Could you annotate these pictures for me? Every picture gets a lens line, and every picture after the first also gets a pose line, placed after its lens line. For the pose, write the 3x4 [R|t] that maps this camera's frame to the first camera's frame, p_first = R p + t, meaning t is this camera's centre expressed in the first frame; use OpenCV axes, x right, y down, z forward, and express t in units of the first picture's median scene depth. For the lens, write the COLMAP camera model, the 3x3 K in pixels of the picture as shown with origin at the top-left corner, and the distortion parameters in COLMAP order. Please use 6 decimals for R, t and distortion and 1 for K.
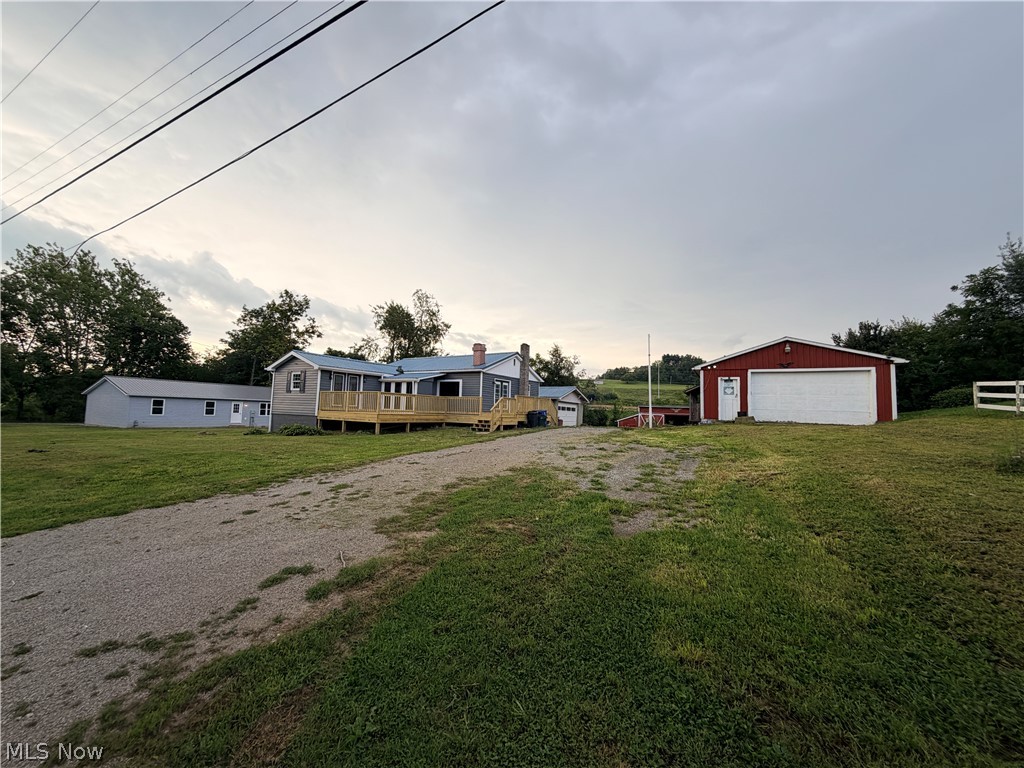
lens RADIAL K [[409.0, 0, 512.0], [0, 409.0, 384.0], [0, 0, 1]] dist [0.002376, 0.000127]
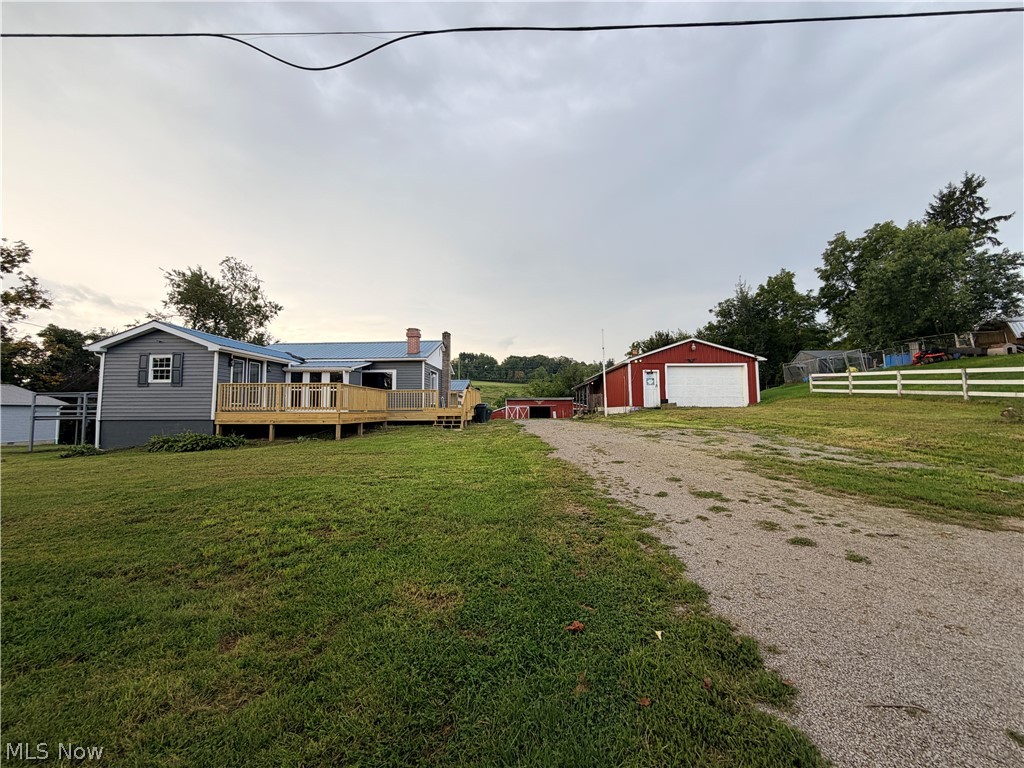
lens RADIAL K [[405.6, 0, 508.8], [0, 405.6, 380.9], [0, 0, 1]] dist [-0.000587, -0.000245]
pose [[0.878716, -0.000625, 0.477344, -0.329561], [-0.000057, 0.999999, 0.001413, 0.011330], [-0.477344, -0.001269, 0.878715, 0.157473]]
